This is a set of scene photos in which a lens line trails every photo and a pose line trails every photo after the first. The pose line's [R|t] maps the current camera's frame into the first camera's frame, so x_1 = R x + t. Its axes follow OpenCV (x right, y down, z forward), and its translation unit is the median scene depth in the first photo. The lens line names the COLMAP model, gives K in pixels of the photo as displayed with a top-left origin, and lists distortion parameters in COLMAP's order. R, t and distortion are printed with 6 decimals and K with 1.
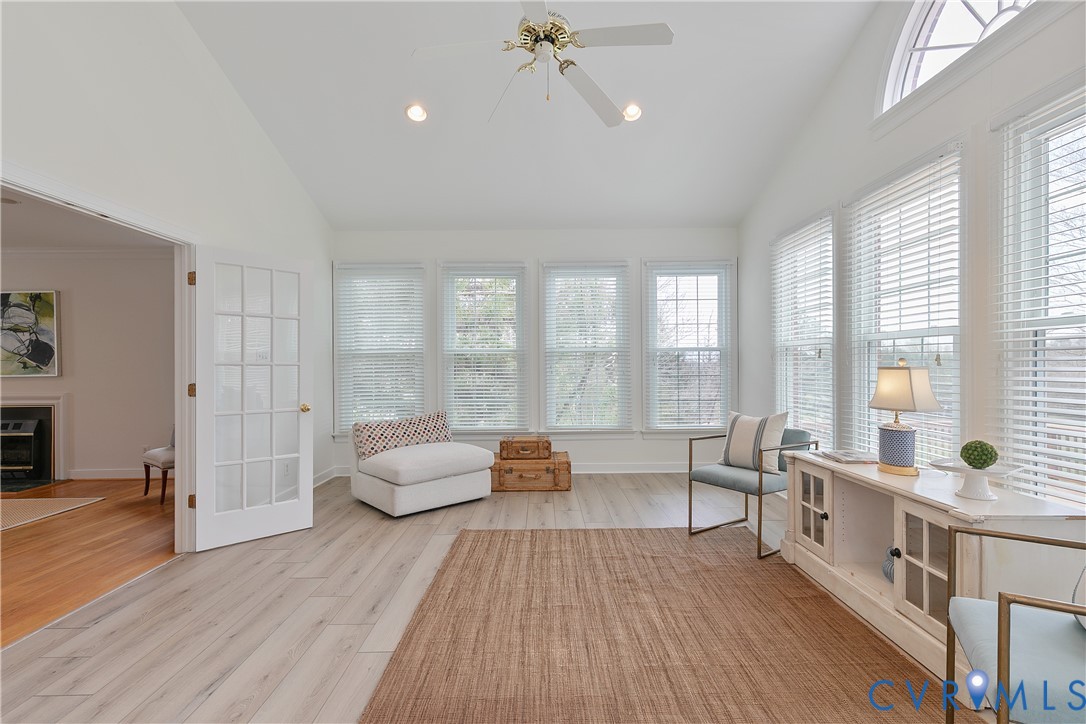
lens RADIAL K [[497.6, 0, 543.9], [0, 497.6, 362.9], [0, 0, 1]] dist [0.010944, 0.000345]
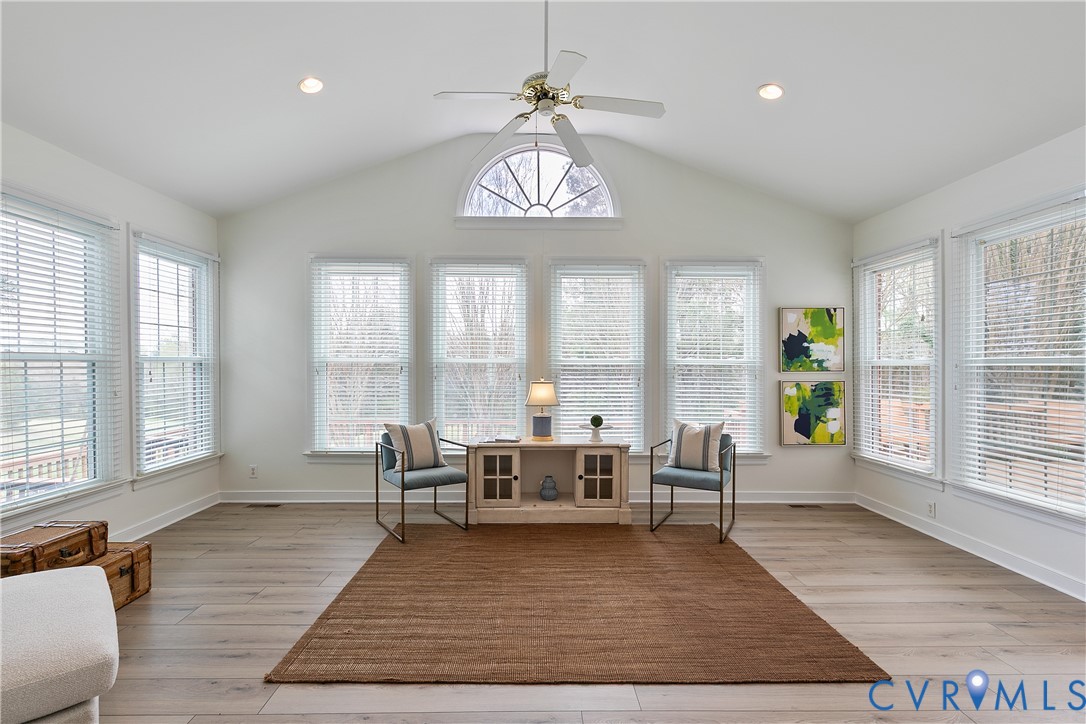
lens RADIAL K [[497.6, 0, 543.9], [0, 497.6, 362.9], [0, 0, 1]] dist [0.010944, 0.000345]
pose [[-0.001245, 0.013393, 0.999910, -0.827939], [-0.008287, 0.999876, -0.013403, -0.027510], [-0.999965, -0.008303, -0.001134, 0.757429]]
